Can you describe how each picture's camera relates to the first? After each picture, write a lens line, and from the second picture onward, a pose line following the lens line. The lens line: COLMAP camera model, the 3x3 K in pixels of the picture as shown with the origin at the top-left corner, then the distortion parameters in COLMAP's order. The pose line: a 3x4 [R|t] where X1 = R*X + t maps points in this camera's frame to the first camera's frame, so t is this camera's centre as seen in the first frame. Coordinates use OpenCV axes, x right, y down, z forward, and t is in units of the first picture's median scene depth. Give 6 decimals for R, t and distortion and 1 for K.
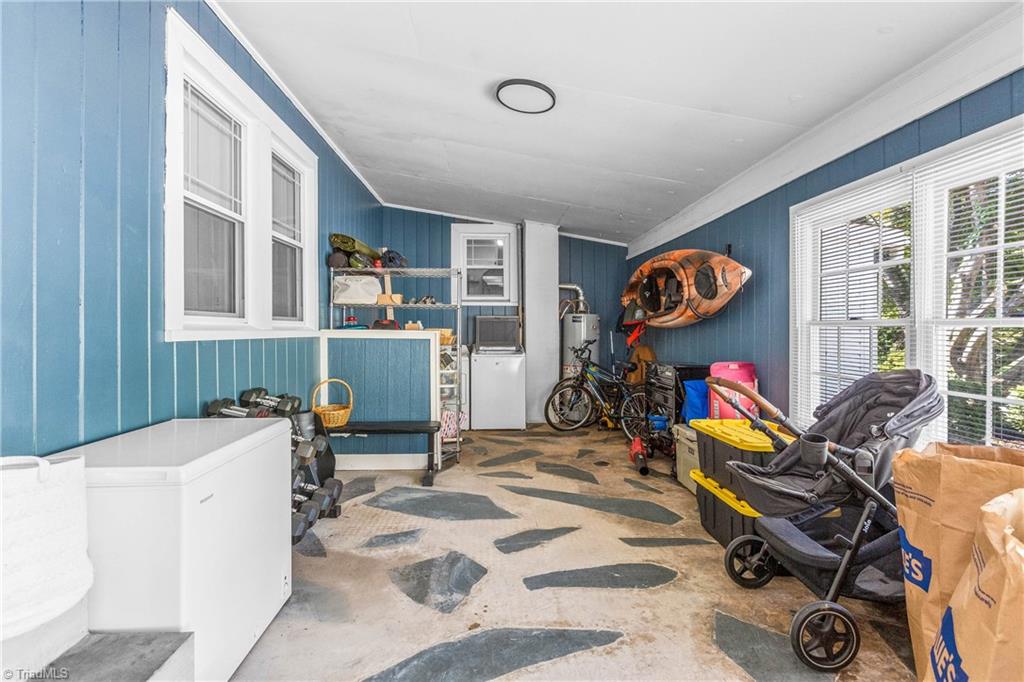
lens RADIAL K [[469.1, 0, 512.7], [0, 469.1, 336.1], [0, 0, 1]] dist [0.001401, -0.000715]
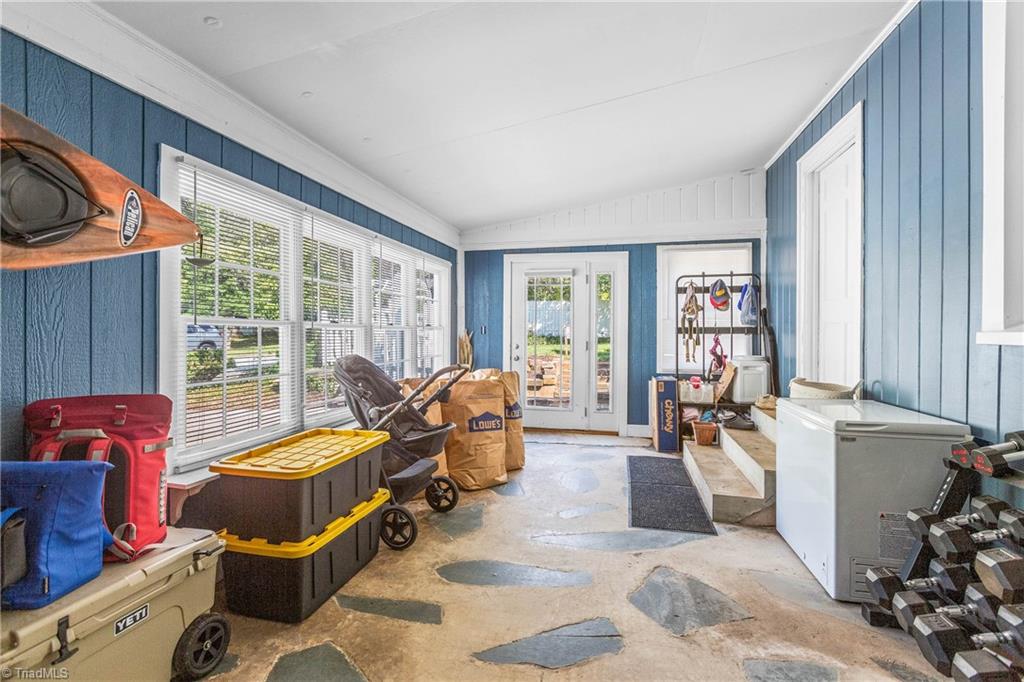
lens RADIAL K [[469.1, 0, 512.8], [0, 469.1, 337.6], [0, 0, 1]] dist [0.001401, -0.000715]
pose [[-0.963827, -0.004584, 0.266491, -0.064799], [-0.000595, 0.999887, 0.015046, -0.009782], [-0.266529, 0.014343, -0.963720, 1.643574]]
